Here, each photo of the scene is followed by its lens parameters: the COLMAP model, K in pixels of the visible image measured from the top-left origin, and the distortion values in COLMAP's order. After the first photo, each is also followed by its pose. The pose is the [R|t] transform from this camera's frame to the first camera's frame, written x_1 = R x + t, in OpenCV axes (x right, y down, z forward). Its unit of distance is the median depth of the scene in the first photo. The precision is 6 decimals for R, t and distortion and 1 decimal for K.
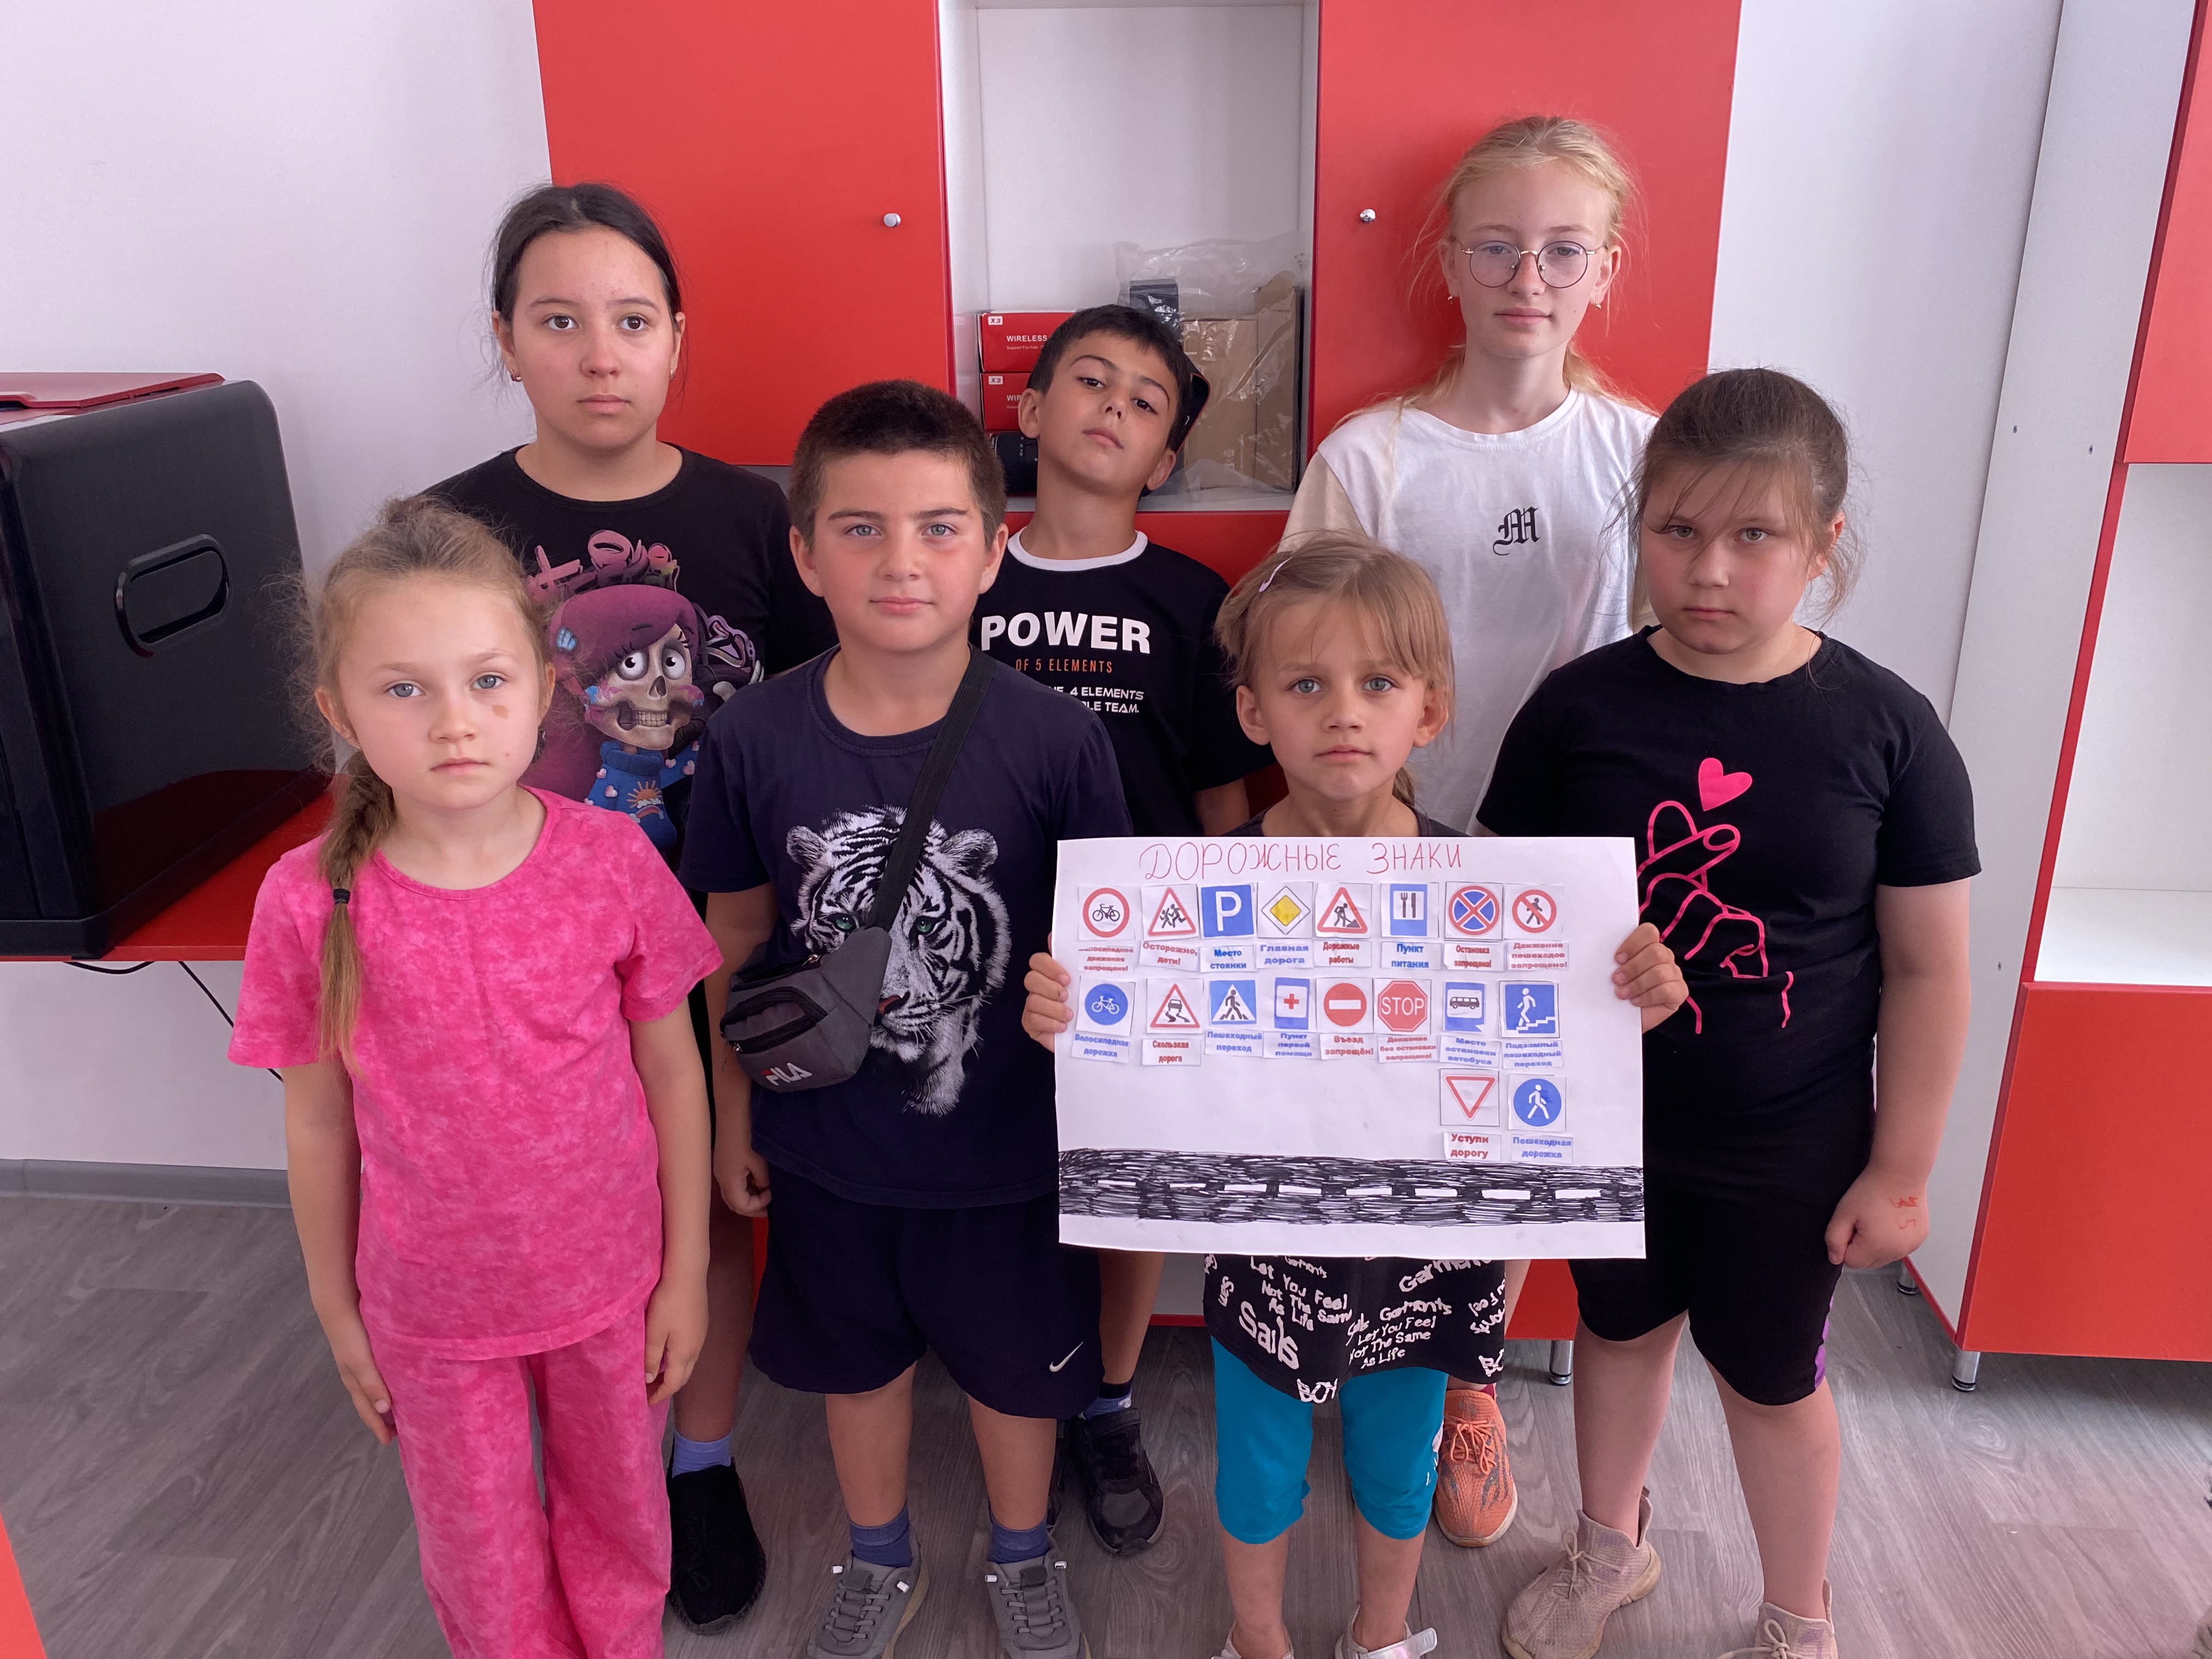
lens RADIAL K [[1691.0, 0, 1108.0], [0, 1691.0, 828.7], [0, 0, 1]] dist [0.007216, -0.009908]
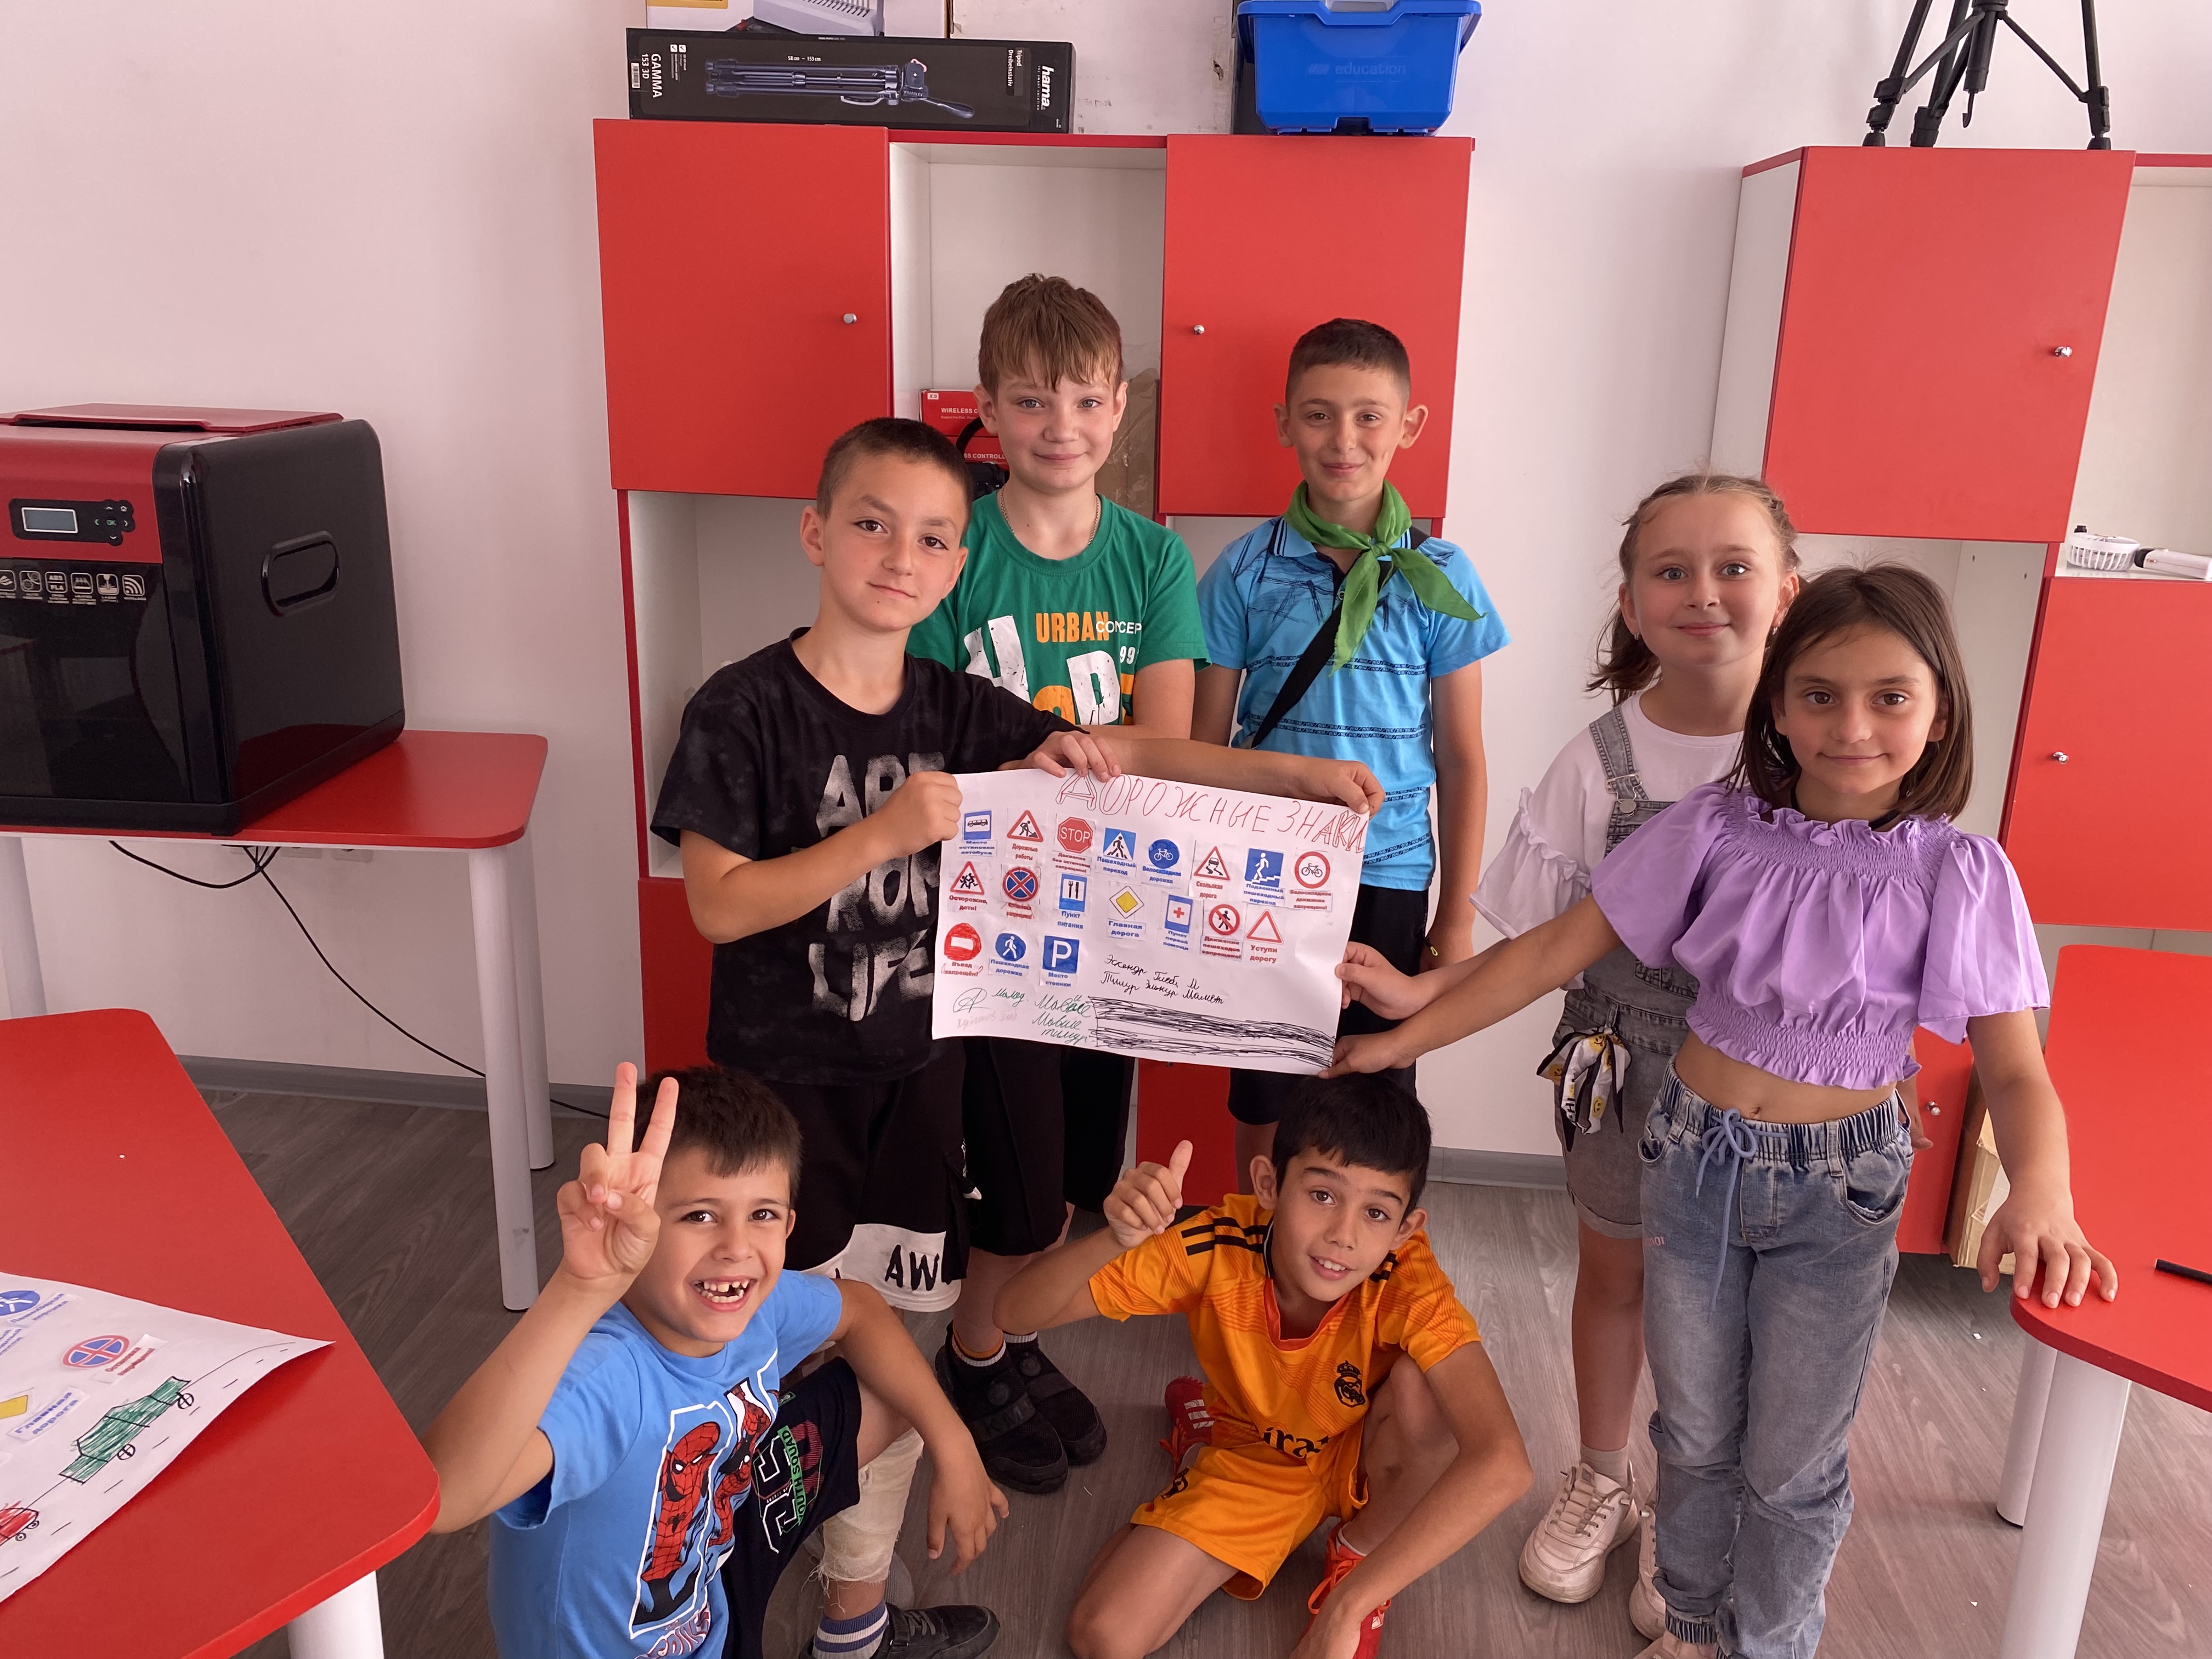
lens RADIAL K [[1691.0, 0, 1117.8], [0, 1691.0, 800.3], [0, 0, 1]] dist [0.007216, -0.009908]
pose [[0.999127, 0.041061, -0.007633, 0.099675], [-0.041469, 0.997052, -0.064555, 0.093602], [0.004960, 0.064815, 0.997885, -0.295246]]
